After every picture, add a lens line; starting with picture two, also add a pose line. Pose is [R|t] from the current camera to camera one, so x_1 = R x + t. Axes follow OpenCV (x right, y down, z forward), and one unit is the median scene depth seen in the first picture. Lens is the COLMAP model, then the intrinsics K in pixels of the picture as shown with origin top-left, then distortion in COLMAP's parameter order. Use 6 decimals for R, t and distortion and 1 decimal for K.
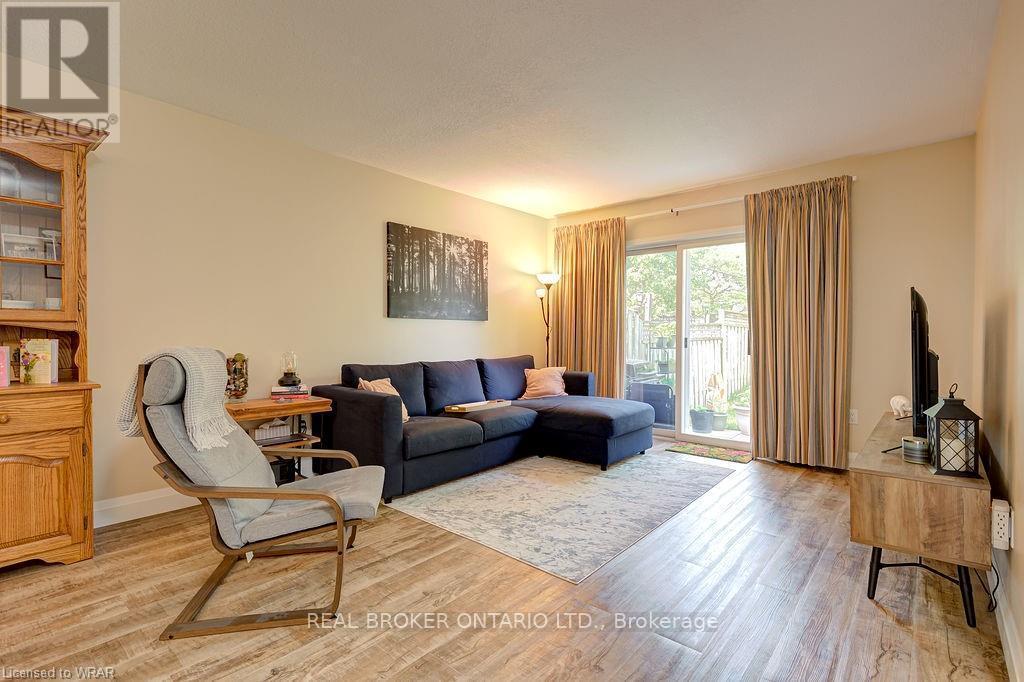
lens RADIAL K [[502.0, 0, 484.8], [0, 502.0, 339.1], [0, 0, 1]] dist [0.001768, 0.000230]
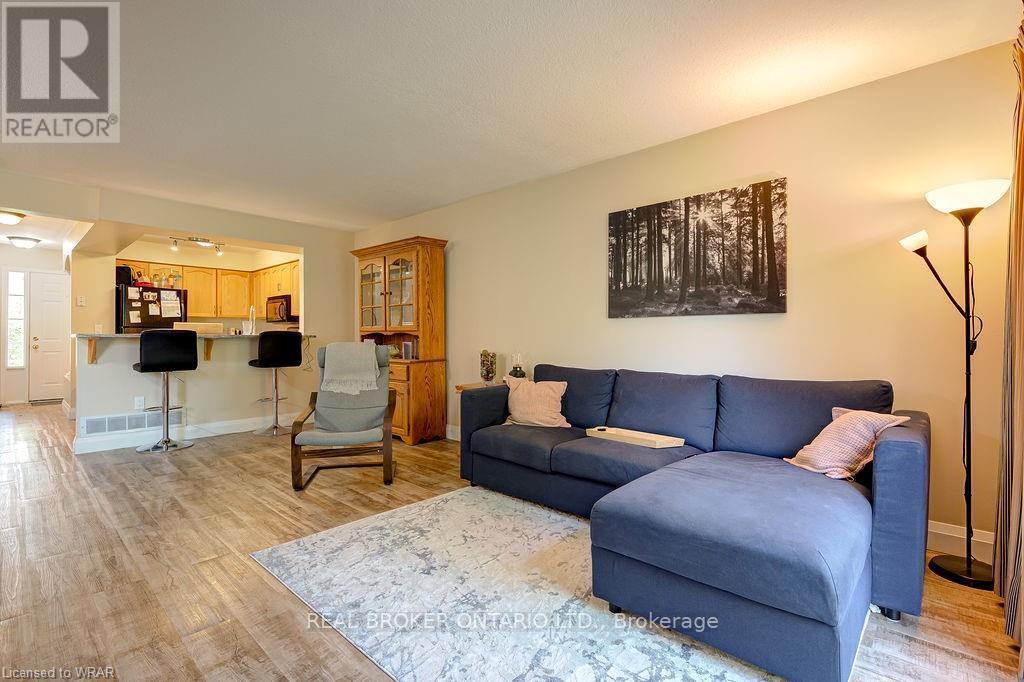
lens RADIAL K [[458.0, 0, 516.1], [0, 458.0, 333.7], [0, 0, 1]] dist [0.003169, 0.000160]
pose [[0.000958, -0.004223, -0.999991, 0.608056], [-0.006692, 0.999969, -0.004230, -0.009637], [0.999977, 0.006696, 0.000930, 0.788366]]
